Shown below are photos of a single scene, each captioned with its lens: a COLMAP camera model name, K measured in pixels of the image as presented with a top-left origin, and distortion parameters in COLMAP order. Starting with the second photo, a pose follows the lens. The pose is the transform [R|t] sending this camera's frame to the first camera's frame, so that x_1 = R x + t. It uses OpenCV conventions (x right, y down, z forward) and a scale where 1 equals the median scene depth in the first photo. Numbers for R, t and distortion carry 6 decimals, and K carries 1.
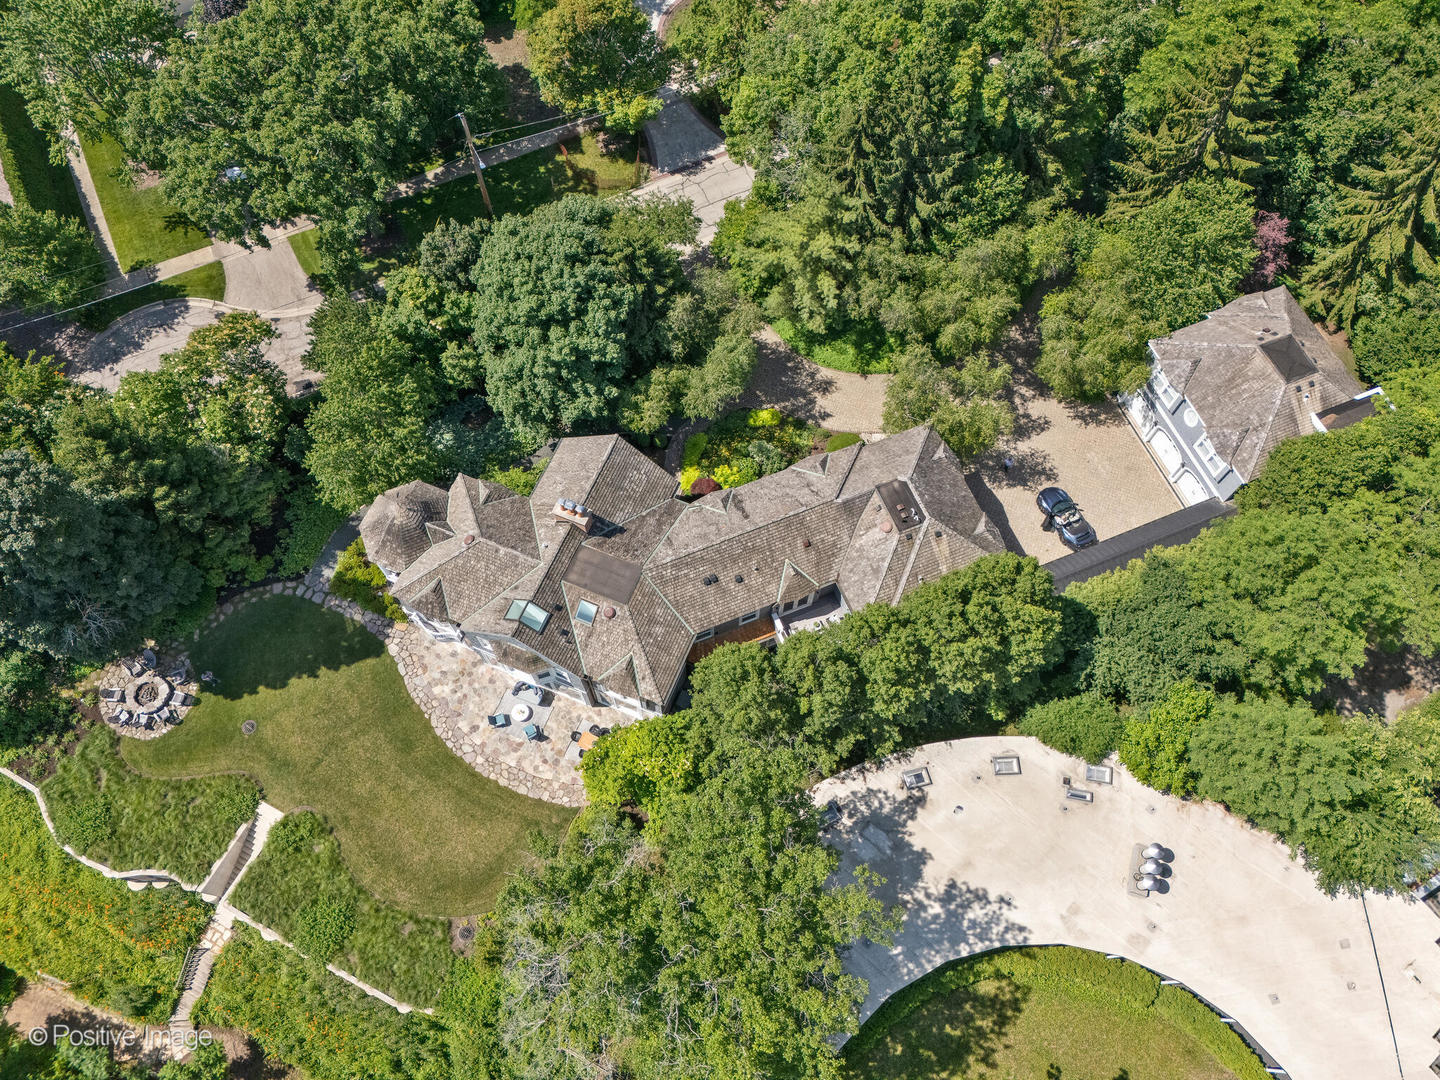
lens RADIAL K [[1087.0, 0, 720.0], [0, 1087.0, 540.0], [0, 0, 1]] dist [0.081480, -0.097880]
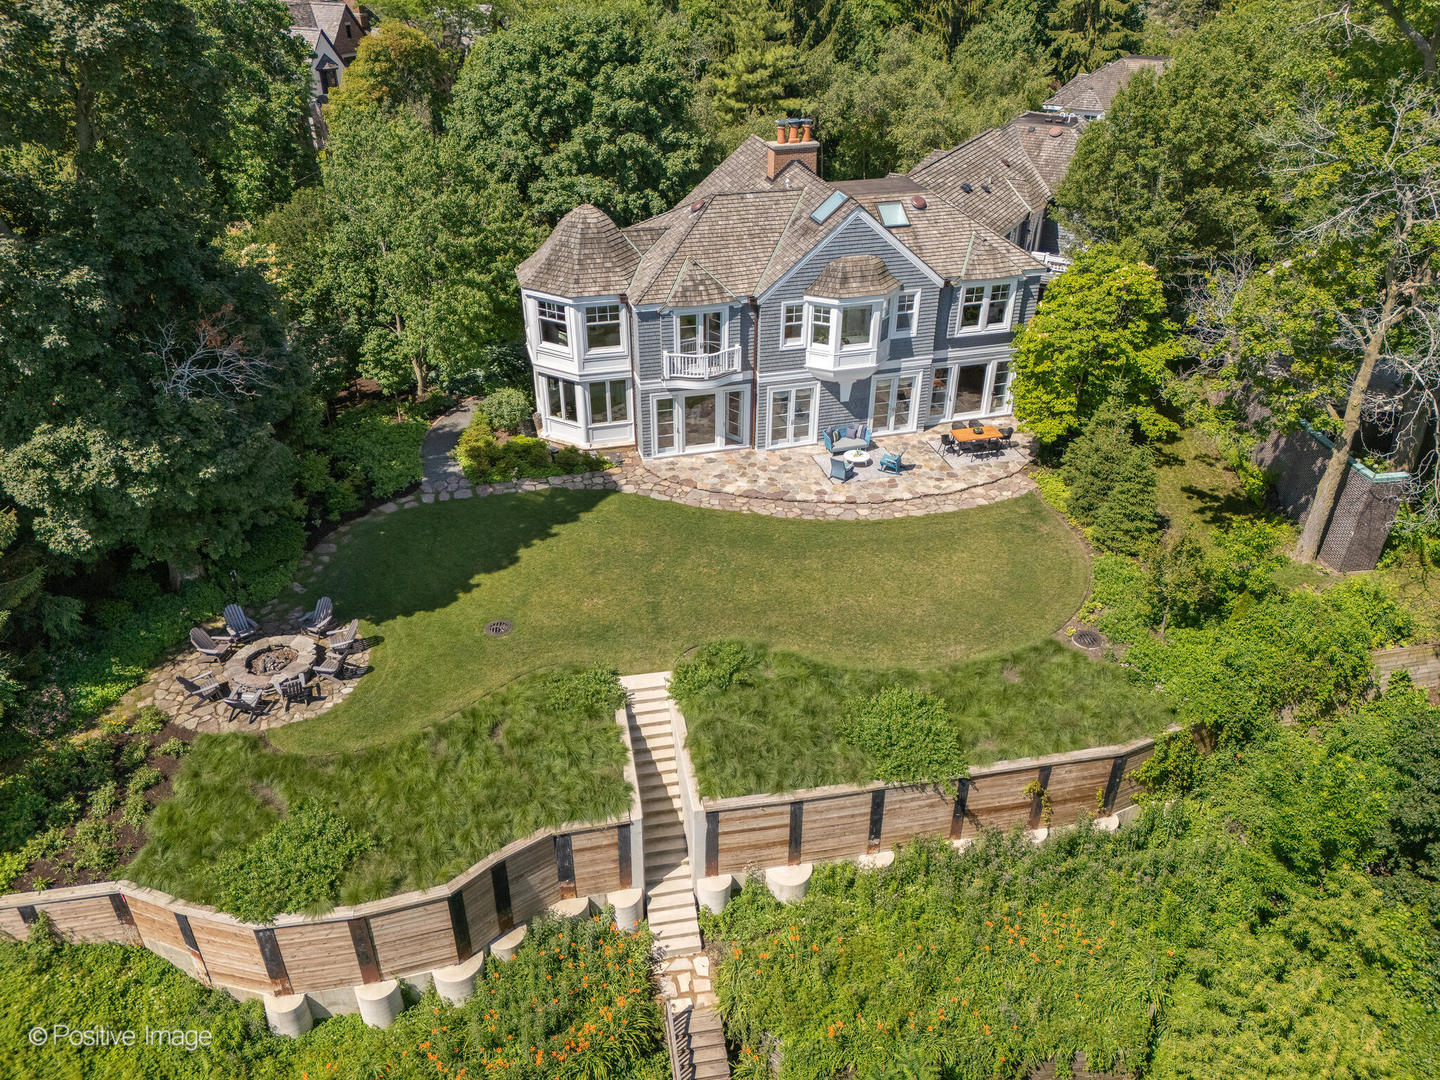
lens RADIAL K [[1077.6, 0, 718.9], [0, 1077.6, 521.7], [0, 0, 1]] dist [0.134613, -0.189243]
pose [[0.785310, -0.307903, 0.537108, -0.603790], [0.563786, 0.714123, -0.414937, 0.405317], [-0.255801, 0.628668, 0.734400, 0.557465]]
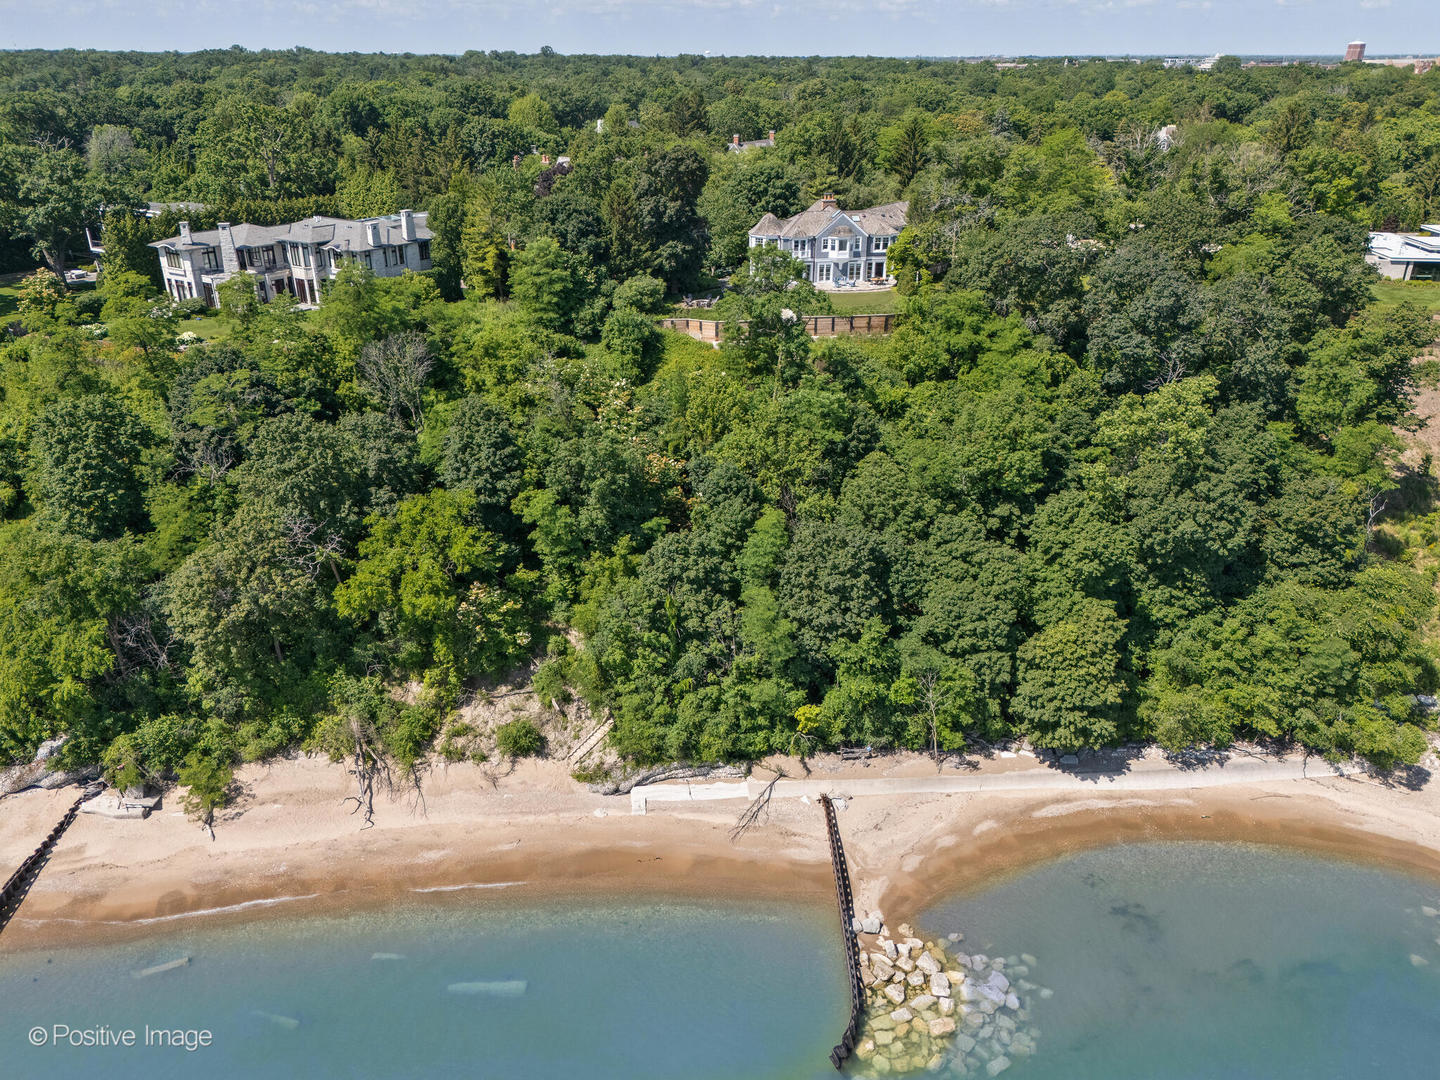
lens RADIAL K [[1087.0, 0, 720.0], [0, 1087.0, 540.0], [0, 0, 1]] dist [0.081480, -0.097880]
pose [[0.837782, -0.218718, 0.500285, -1.659874], [0.497503, 0.683316, -0.534388, 1.619299], [-0.224972, 0.696593, 0.681282, -0.142355]]
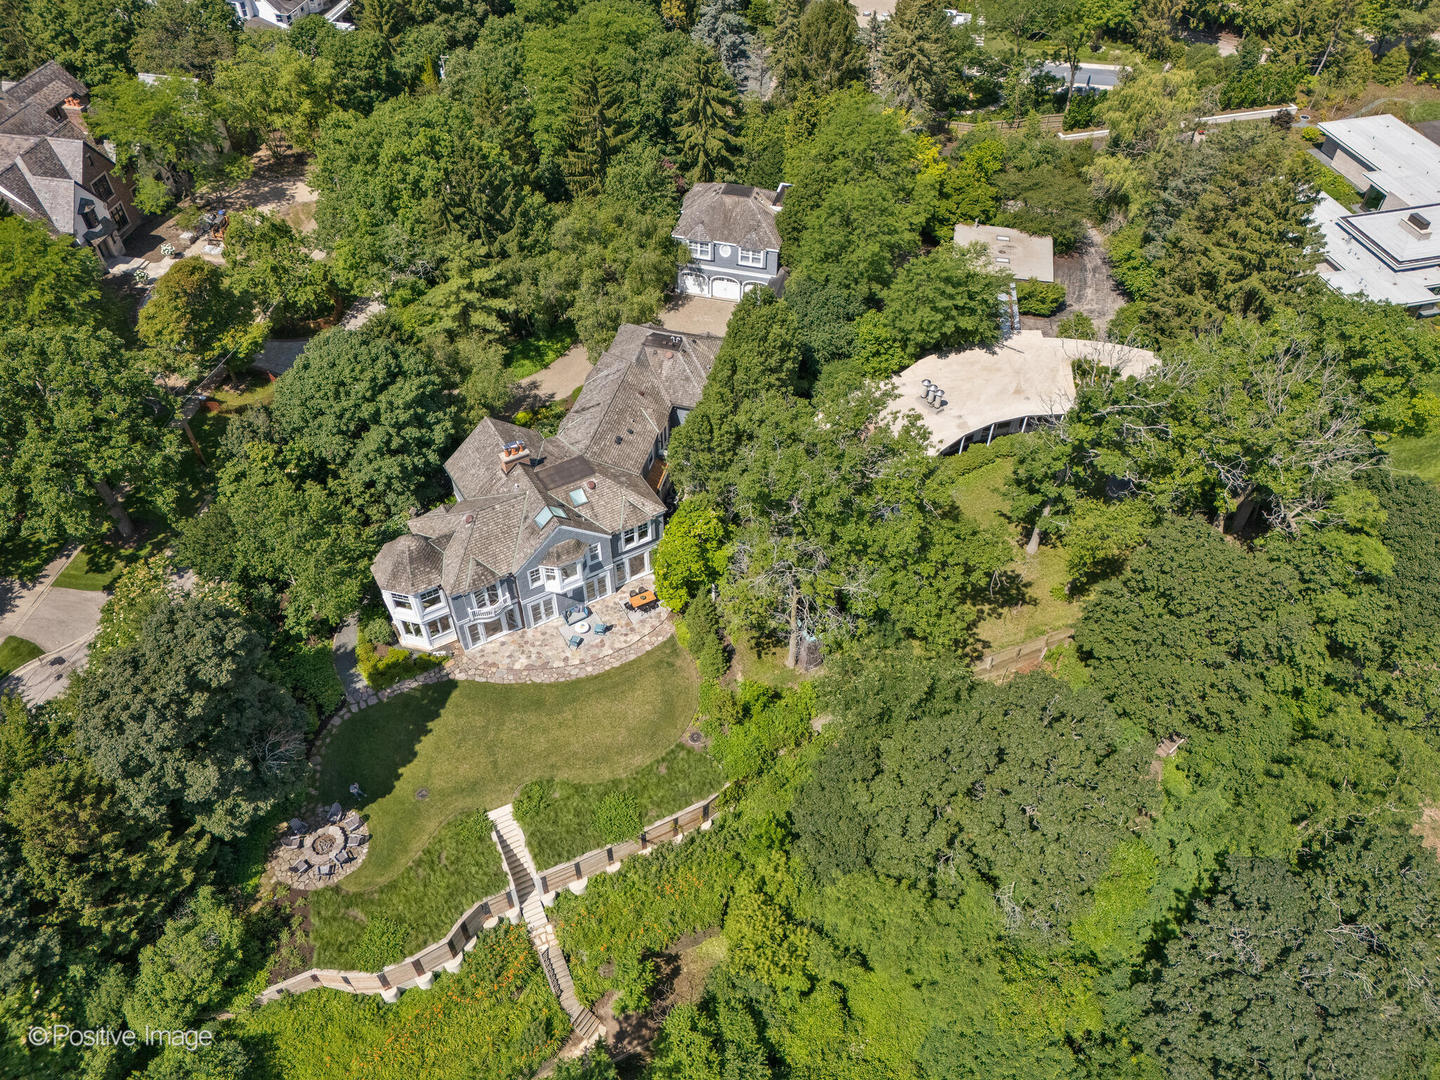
lens RADIAL K [[1087.0, 0, 720.0], [0, 1087.0, 540.0], [0, 0, 1]] dist [0.081480, -0.097880]
pose [[0.598954, -0.576391, 0.555903, -0.705864], [0.730919, 0.677090, -0.085479, 0.306398], [-0.327127, 0.457517, 0.826841, -0.111476]]
